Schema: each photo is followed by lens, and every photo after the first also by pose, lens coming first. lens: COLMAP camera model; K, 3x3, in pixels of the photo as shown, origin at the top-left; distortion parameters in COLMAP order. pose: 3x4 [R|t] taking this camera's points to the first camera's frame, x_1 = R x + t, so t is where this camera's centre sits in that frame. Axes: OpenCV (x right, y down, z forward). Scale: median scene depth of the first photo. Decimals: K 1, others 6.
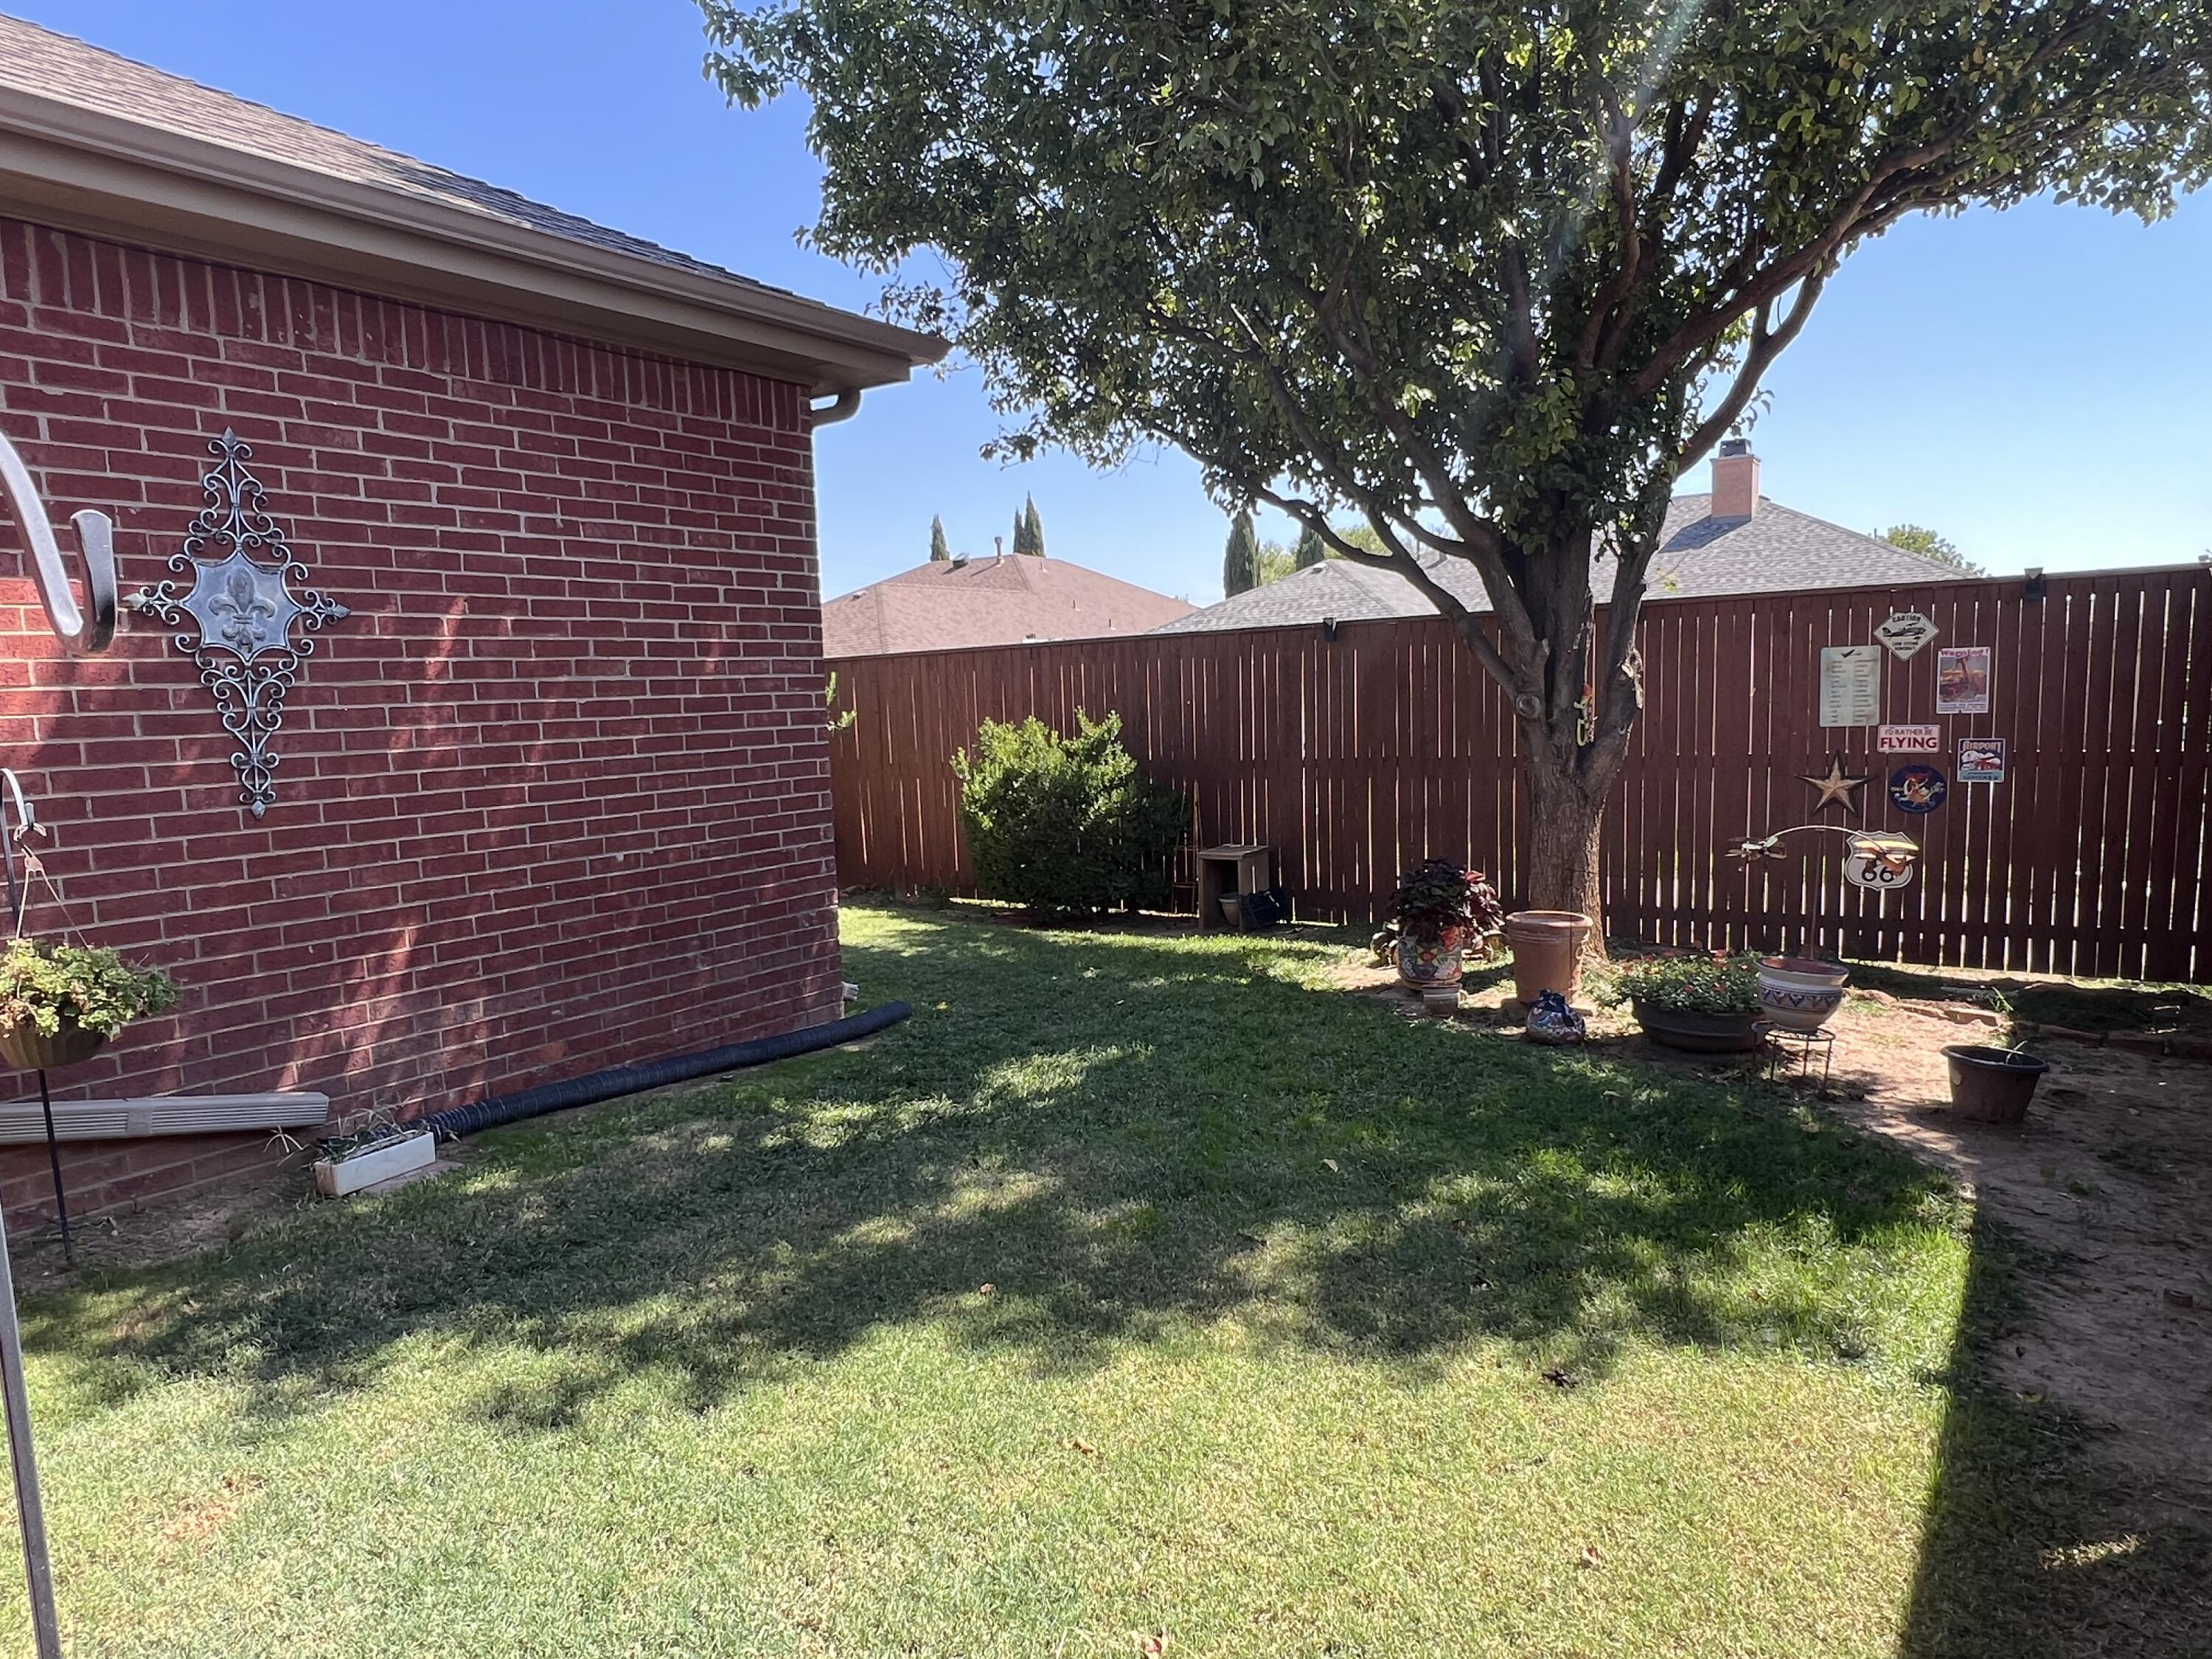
lens RADIAL K [[1370.3, 0, 1106.0], [0, 1370.3, 829.5], [0, 0, 1]] dist [0.000646, 0.001885]
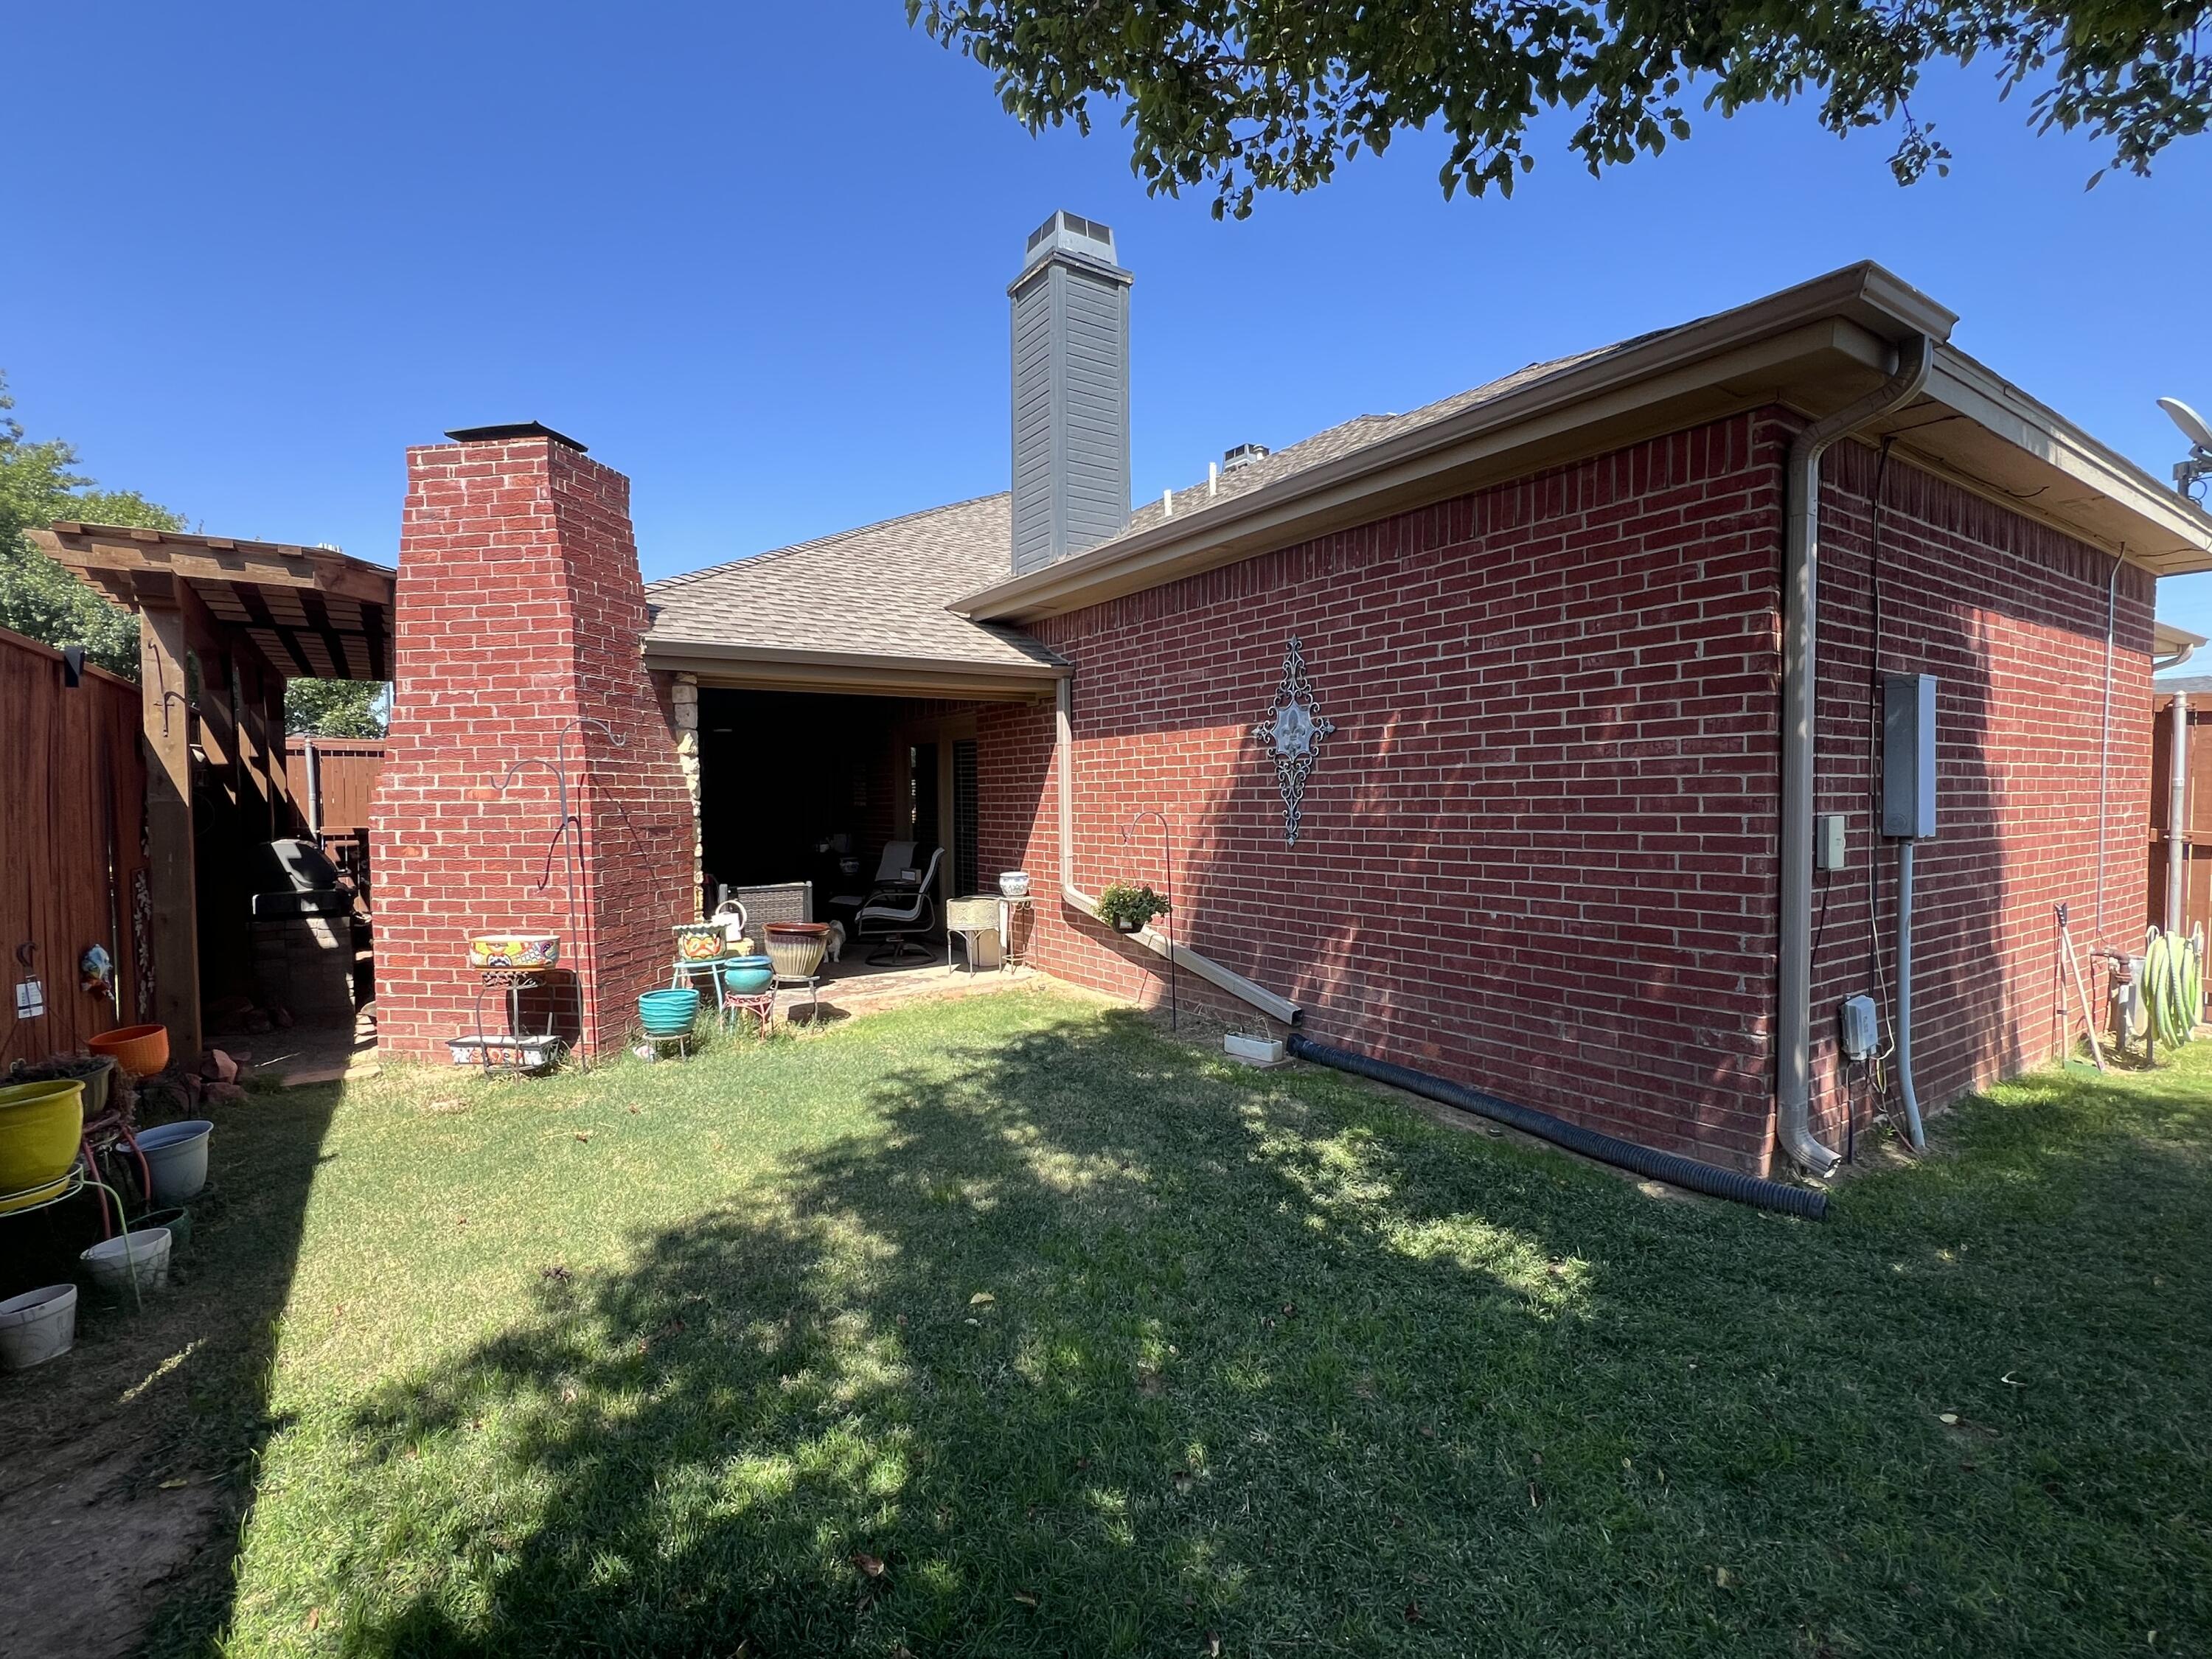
lens RADIAL K [[1042.0, 0, 1106.0], [0, 1042.0, 829.5], [0, 0, 1]] dist [0.000001, -0.000875]
pose [[-0.356125, 0.059078, -0.932569, 0.703122], [-0.076105, 0.992850, 0.091959, -0.129889], [0.931334, 0.103722, -0.349083, 1.170343]]
